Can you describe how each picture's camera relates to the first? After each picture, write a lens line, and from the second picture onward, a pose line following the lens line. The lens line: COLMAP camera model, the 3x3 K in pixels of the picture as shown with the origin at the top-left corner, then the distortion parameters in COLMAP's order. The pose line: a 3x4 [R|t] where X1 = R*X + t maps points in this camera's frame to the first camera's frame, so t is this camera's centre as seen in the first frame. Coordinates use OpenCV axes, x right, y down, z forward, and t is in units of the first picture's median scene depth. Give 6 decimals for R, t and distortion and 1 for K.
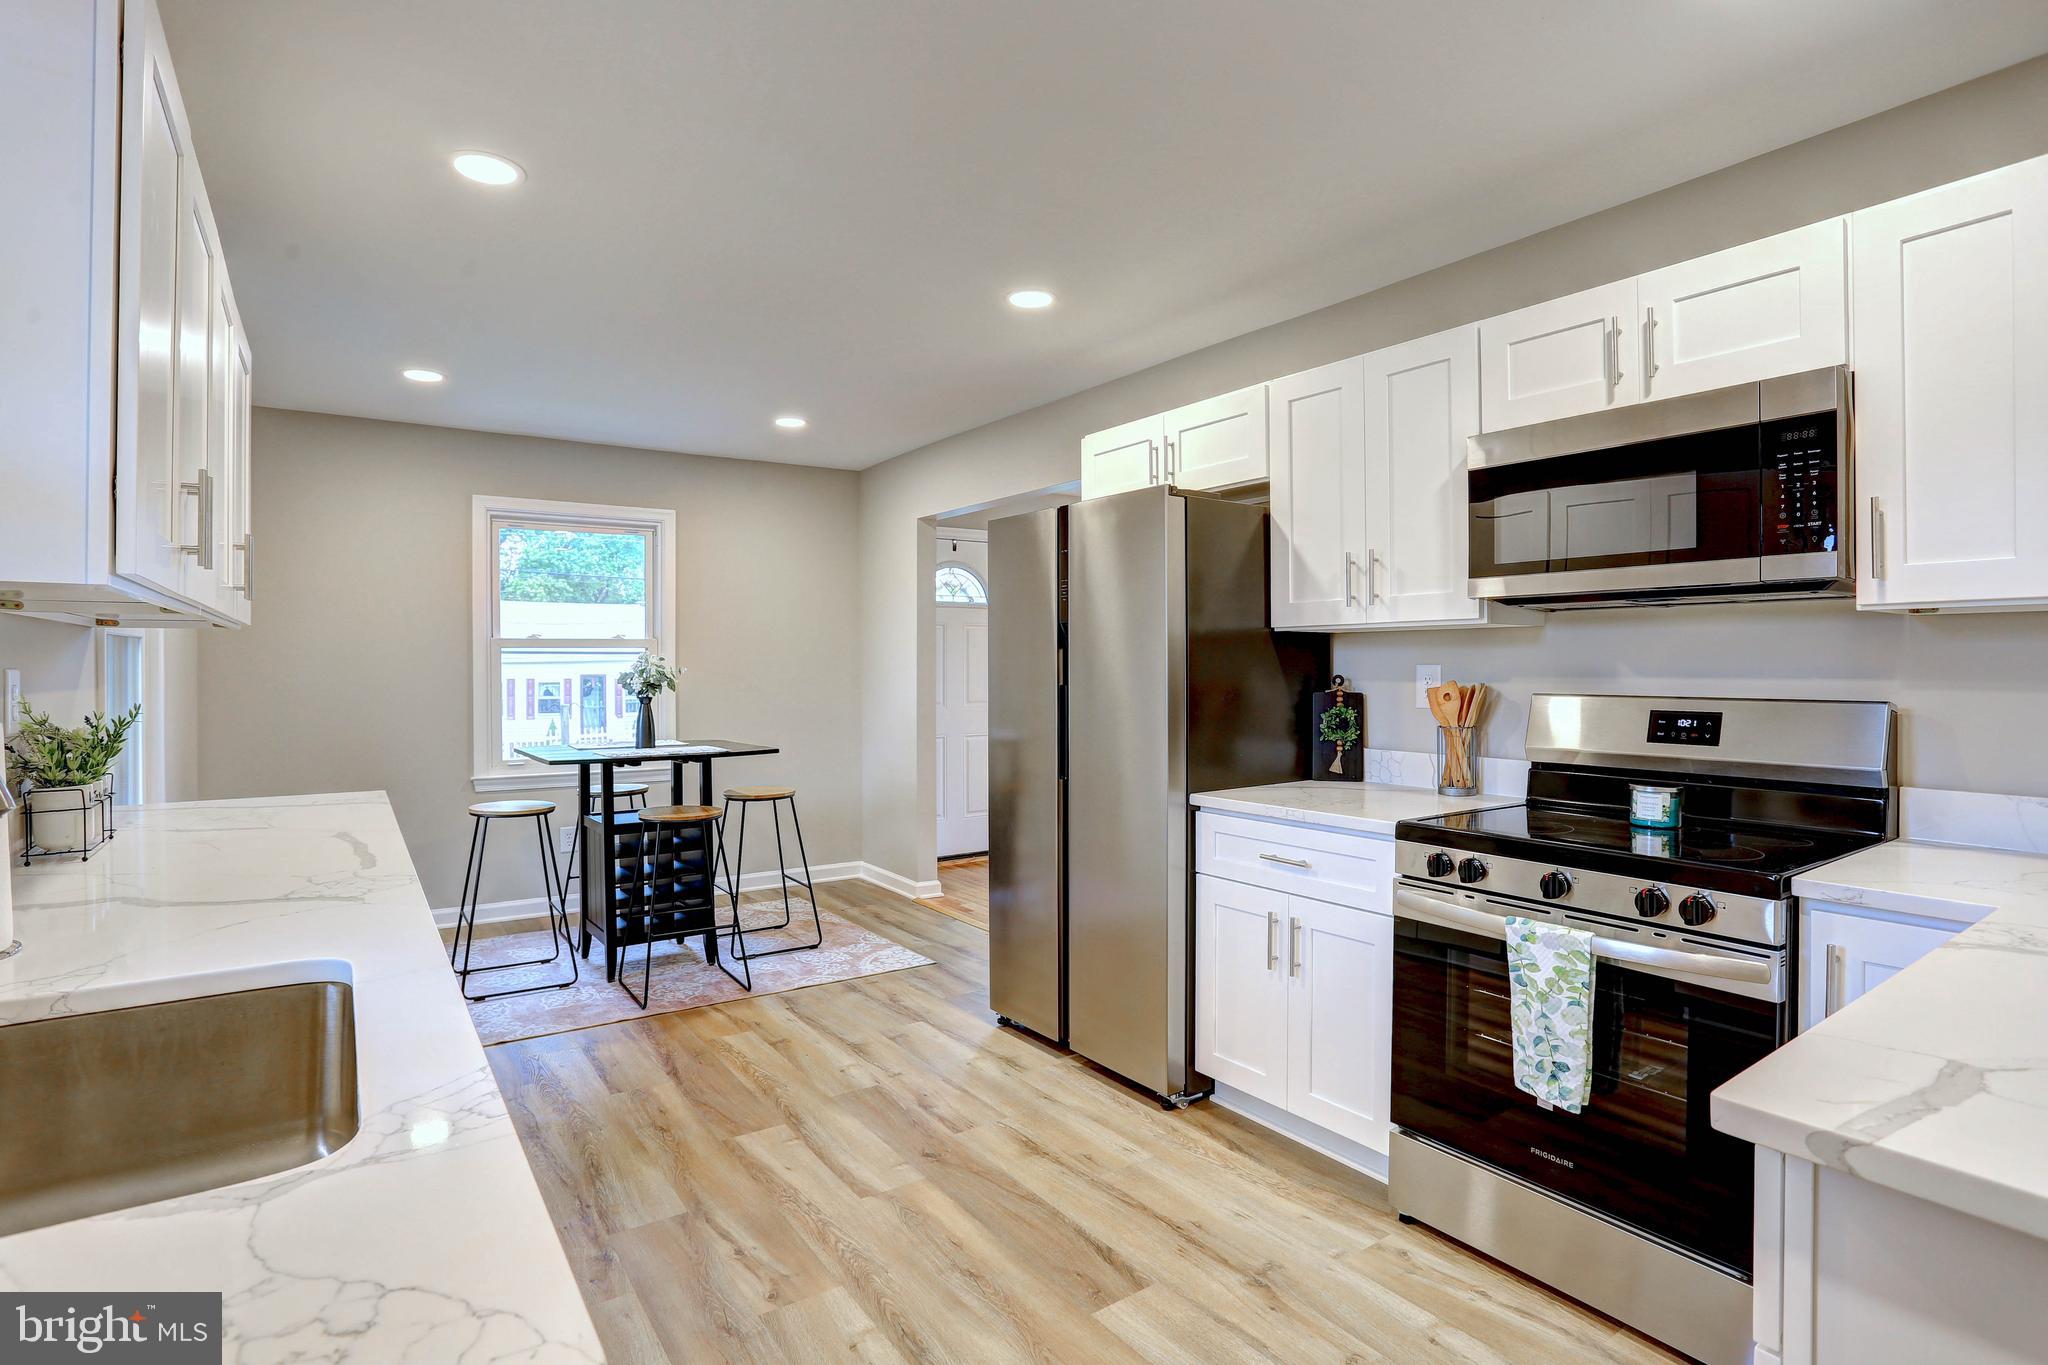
lens RADIAL K [[1005.4, 0, 1039.7], [0, 1005.4, 669.3], [0, 0, 1]] dist [-0.068667, 0.022859]
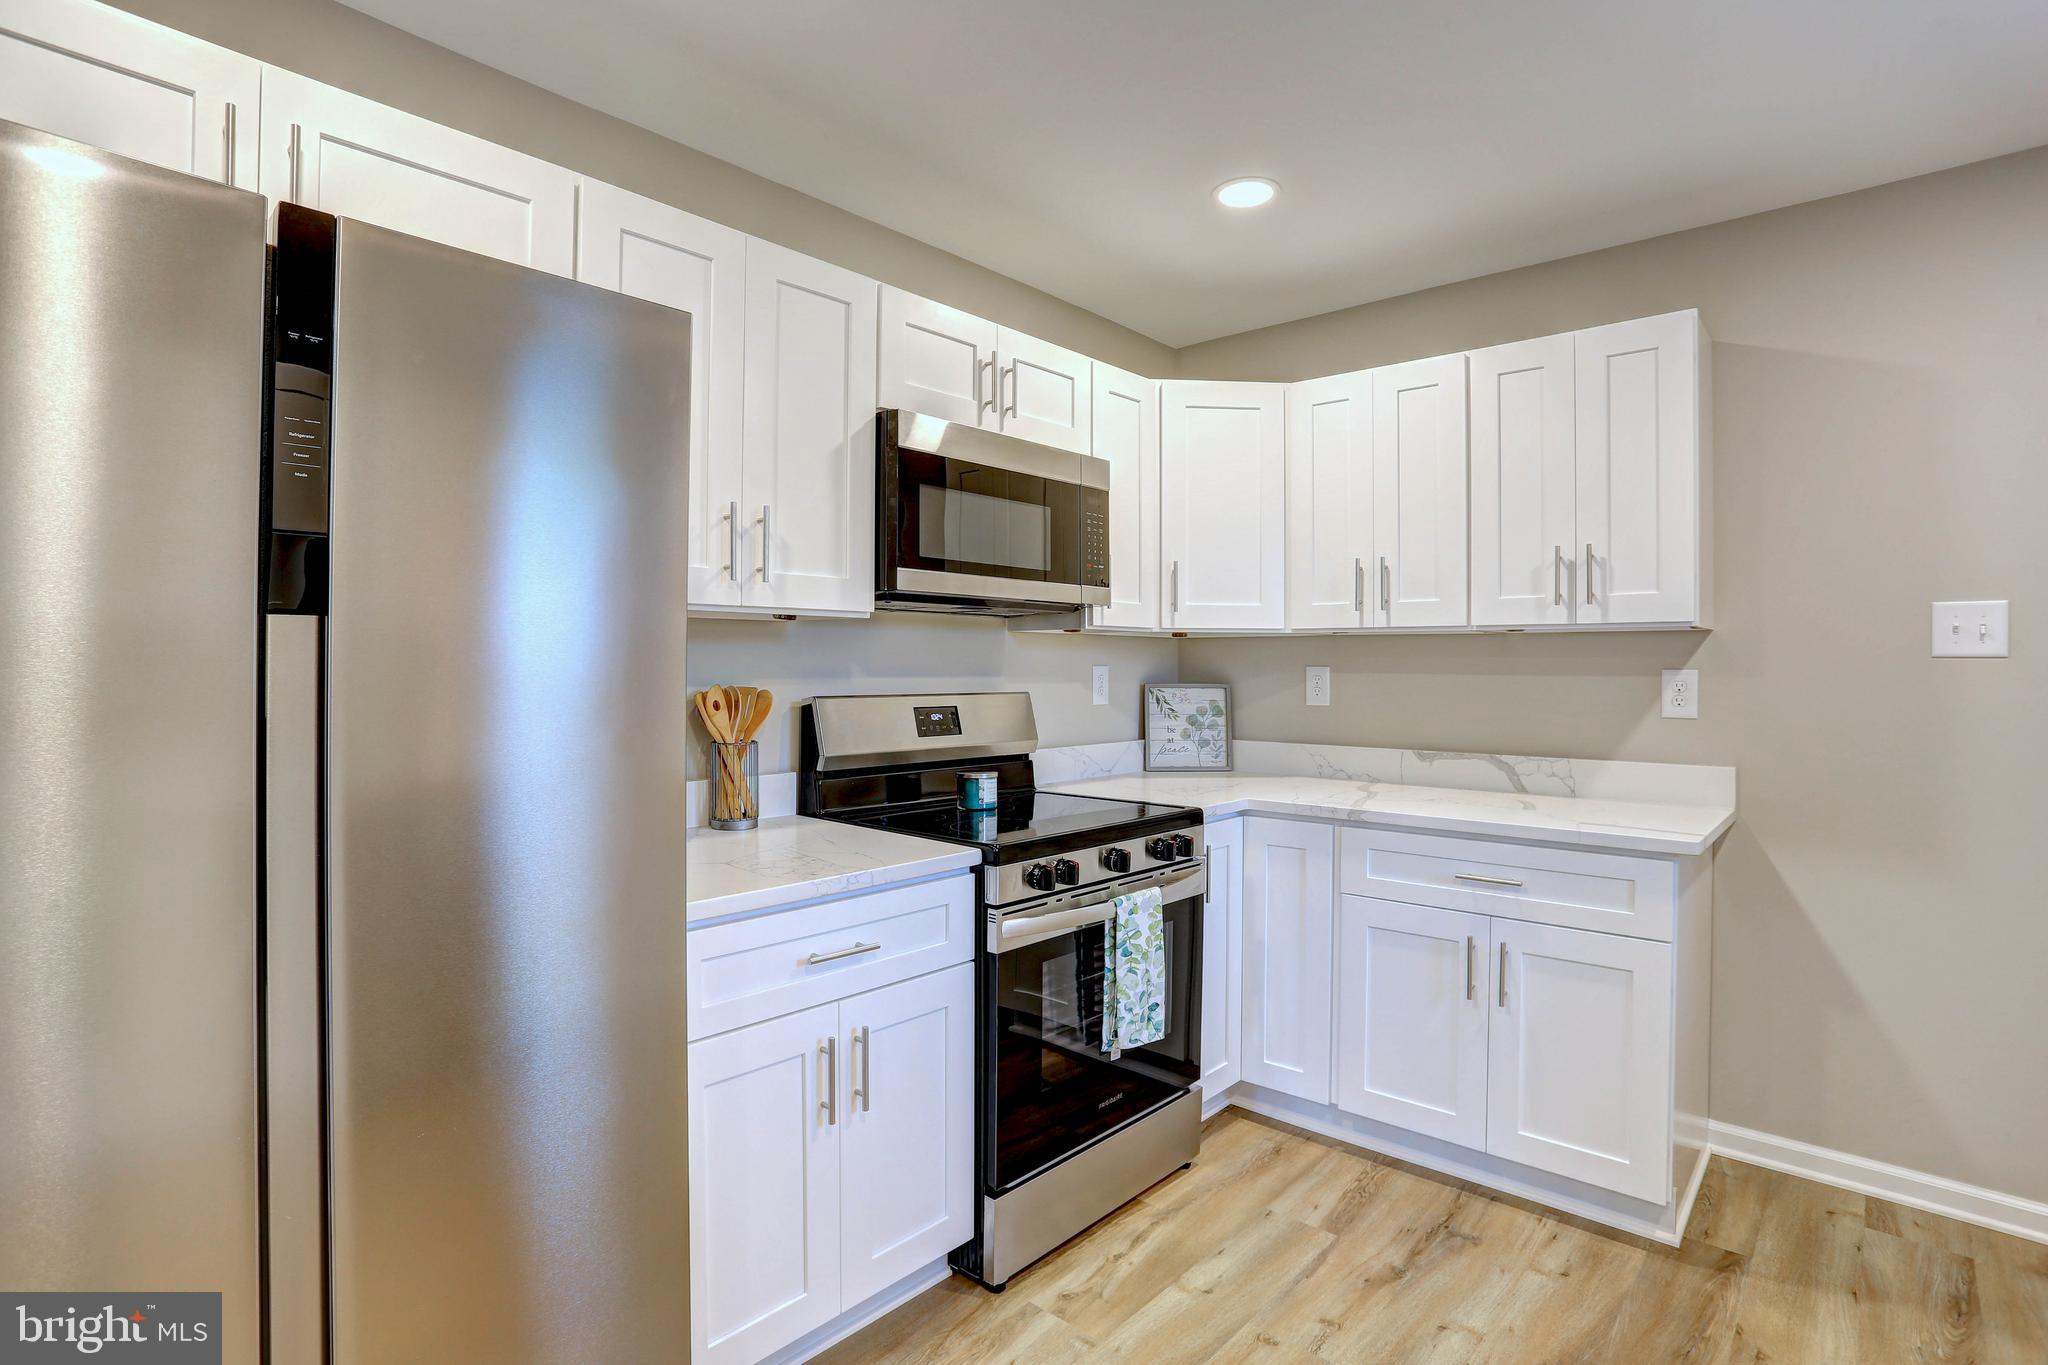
lens RADIAL K [[1005.4, 0, 990.7], [0, 1005.4, 669.3], [0, 0, 1]] dist [-0.068667, 0.022859]
pose [[-0.197023, -0.003261, 0.980394, -0.450532], [0.000764, 0.999994, 0.003480, -0.003972], [-0.980399, 0.001434, -0.197019, 1.066248]]
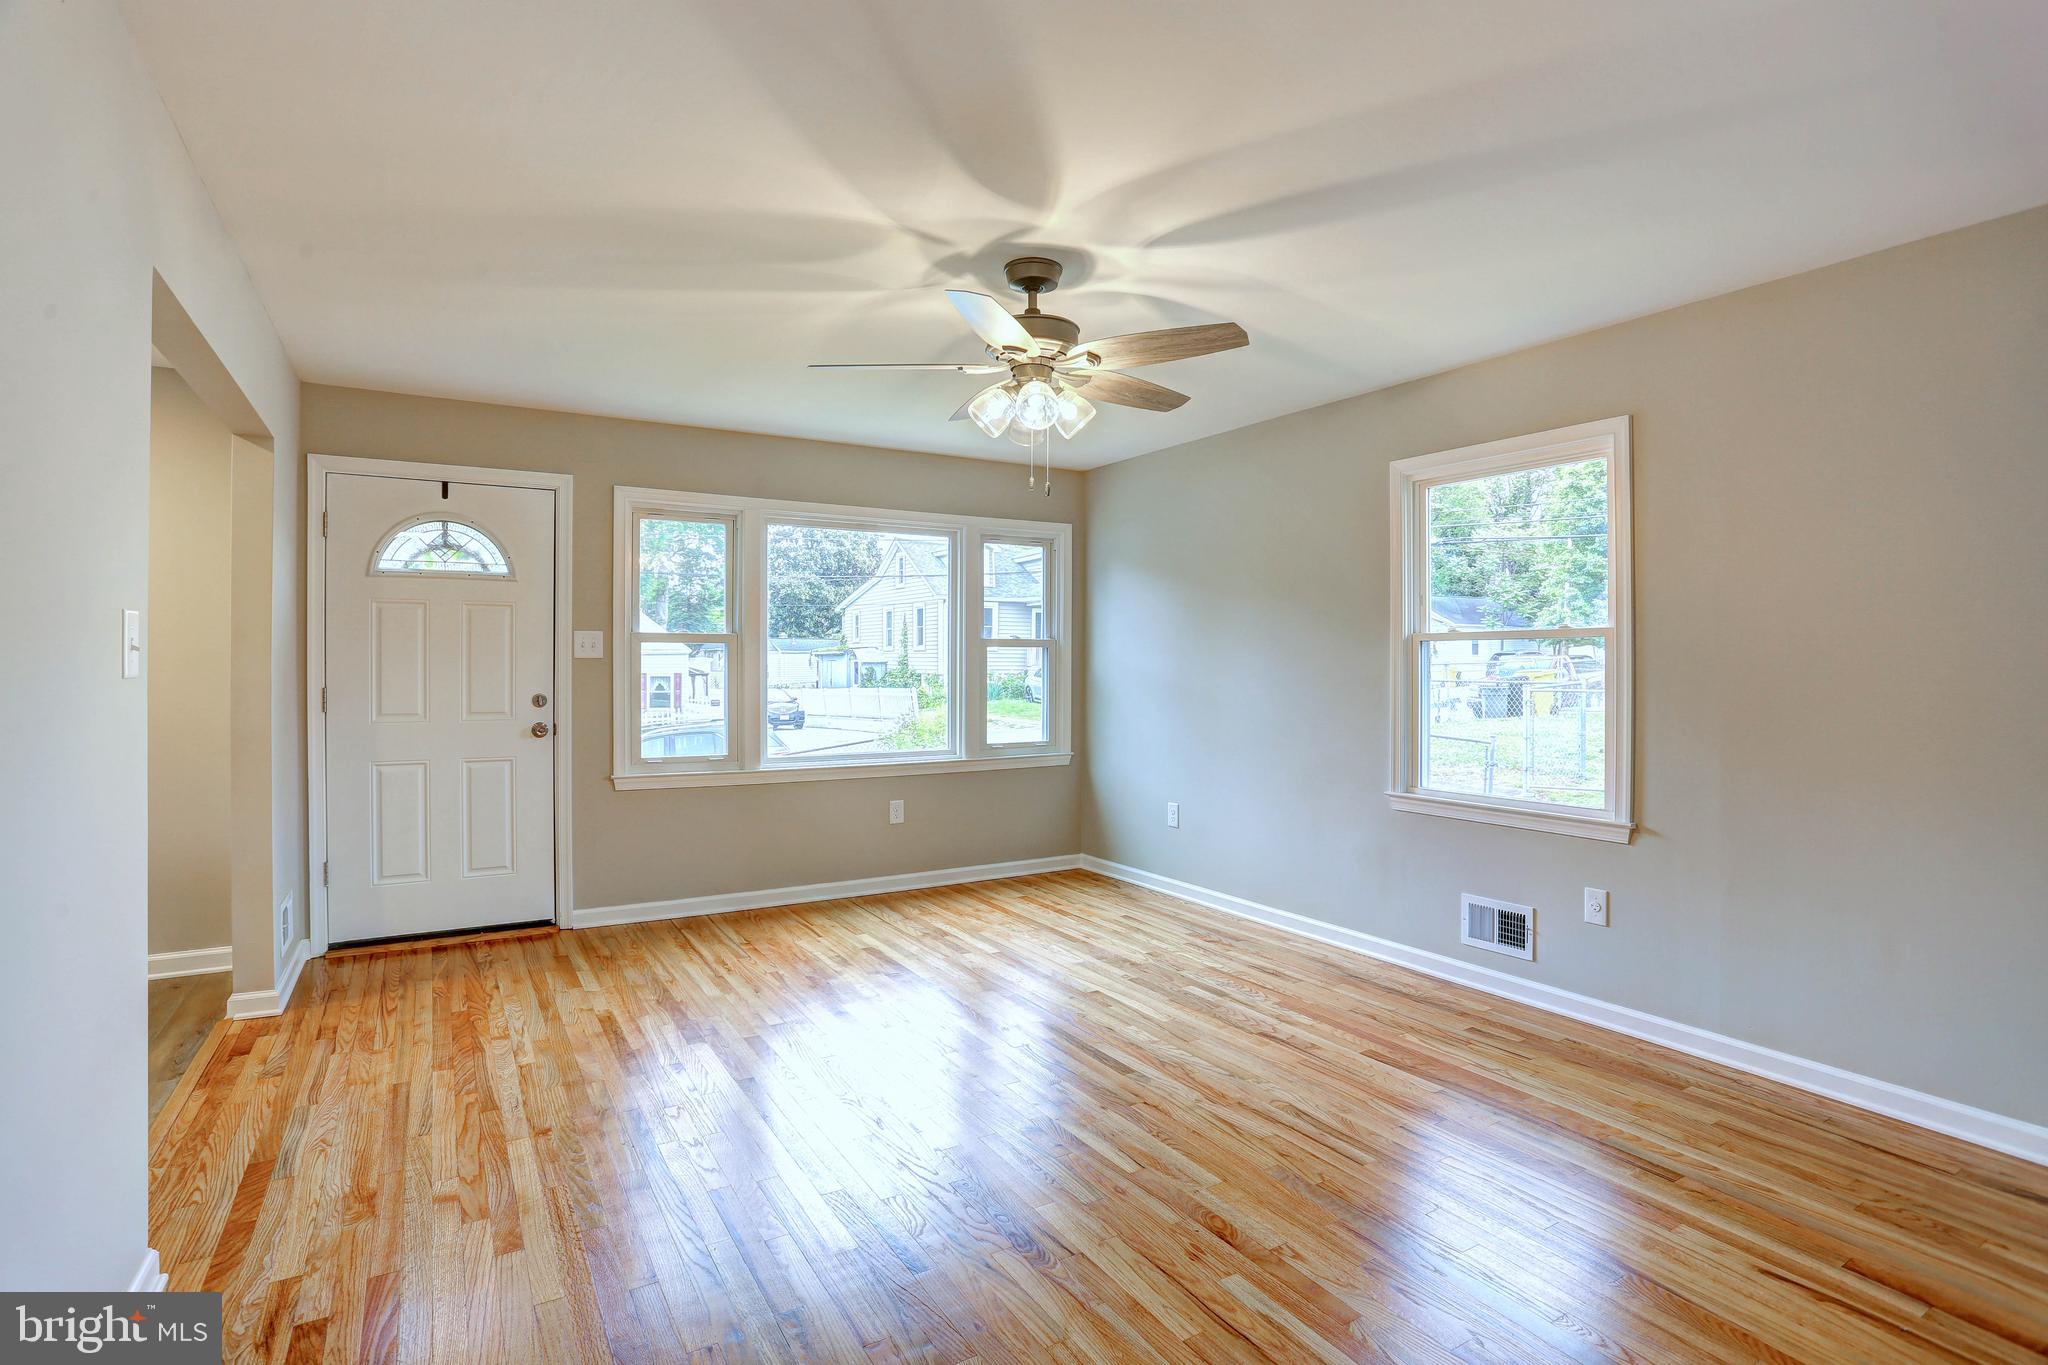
lens RADIAL K [[1005.4, 0, 1030.4], [0, 1005.4, 676.3], [0, 0, 1]] dist [-0.068667, 0.022859]
pose [[0.997473, 0.012592, -0.069917, 0.978862], [-0.012067, 0.999896, 0.007937, -0.004983], [0.070010, -0.007073, 0.997521, 0.895798]]
